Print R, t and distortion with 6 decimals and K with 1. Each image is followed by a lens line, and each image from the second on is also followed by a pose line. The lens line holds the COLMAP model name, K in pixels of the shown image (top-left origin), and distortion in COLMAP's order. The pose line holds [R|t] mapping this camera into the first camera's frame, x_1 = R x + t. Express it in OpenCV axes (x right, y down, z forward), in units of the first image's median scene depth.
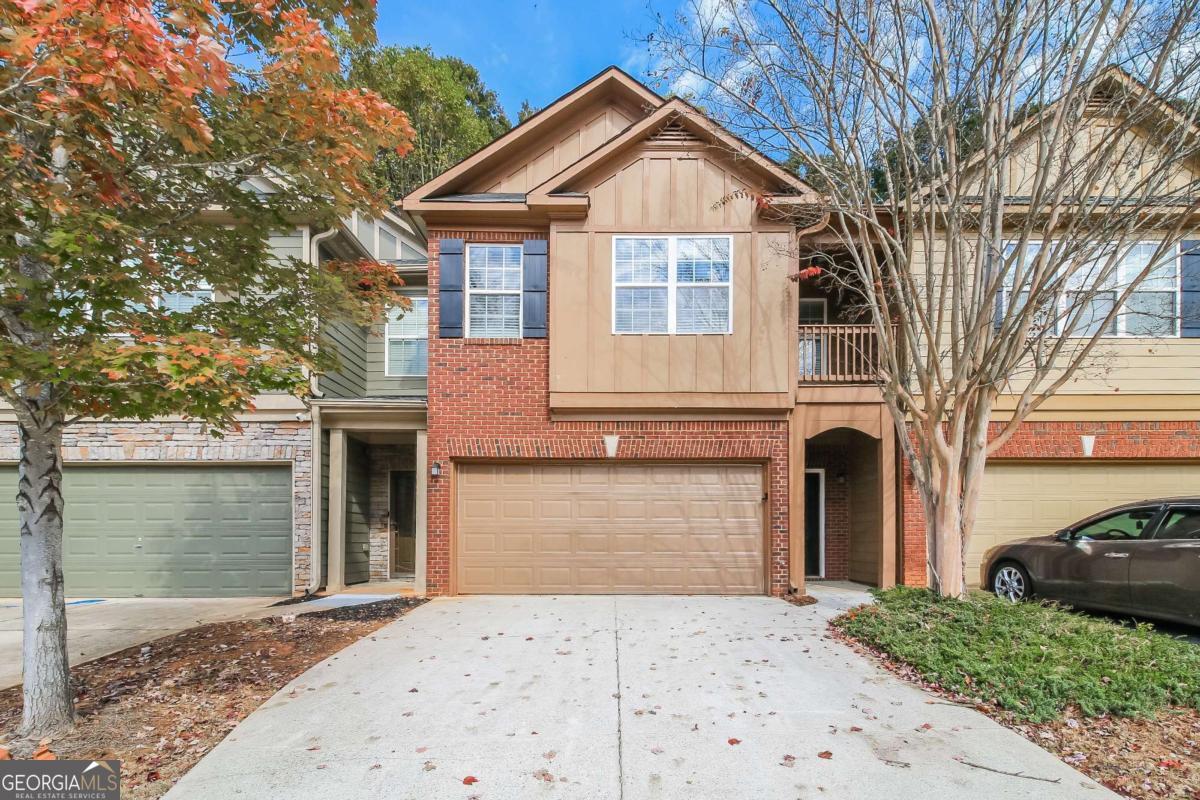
lens RADIAL K [[638.6, 0, 615.1], [0, 638.6, 435.6], [0, 0, 1]] dist [0.026515, -0.030072]
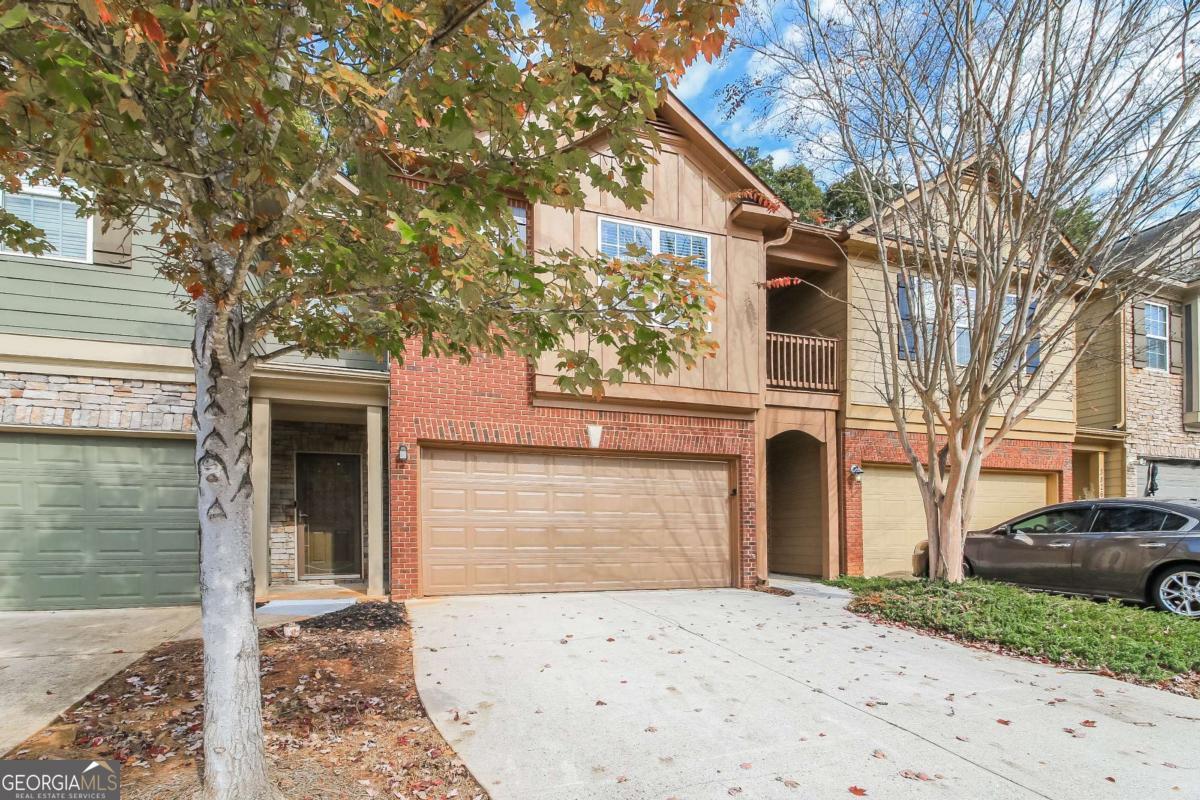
lens RADIAL K [[638.6, 0, 615.1], [0, 638.6, 435.6], [0, 0, 1]] dist [0.026515, -0.030072]
pose [[0.942417, 0.051329, 0.330477, -0.292768], [-0.052033, 0.998623, -0.006722, 0.020237], [-0.330366, -0.010861, 0.943790, 0.087498]]
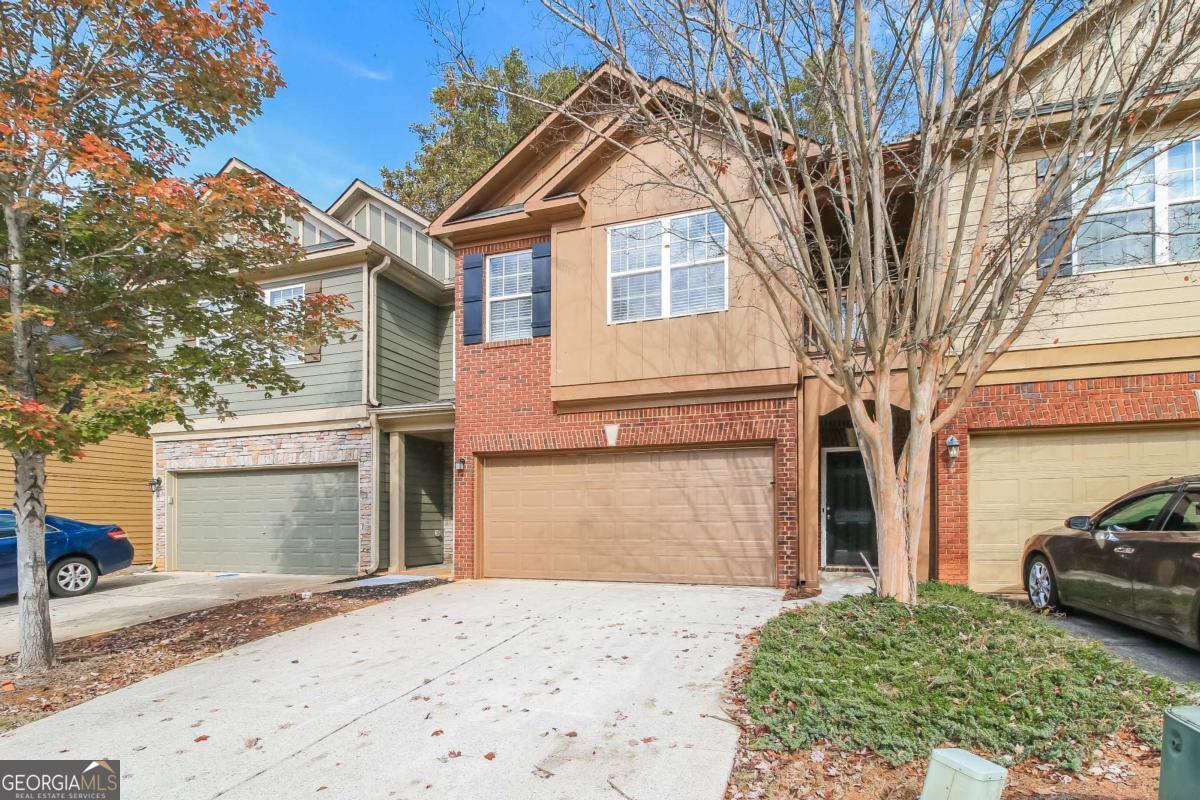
lens RADIAL K [[630.2, 0, 584.3], [0, 630.2, 417.0], [0, 0, 1]] dist [0.004224, -0.015435]
pose [[0.936366, -0.061849, -0.345533, 0.299720], [0.061556, 0.998033, -0.011835, -0.003197], [0.345585, -0.010188, 0.938332, 0.048019]]
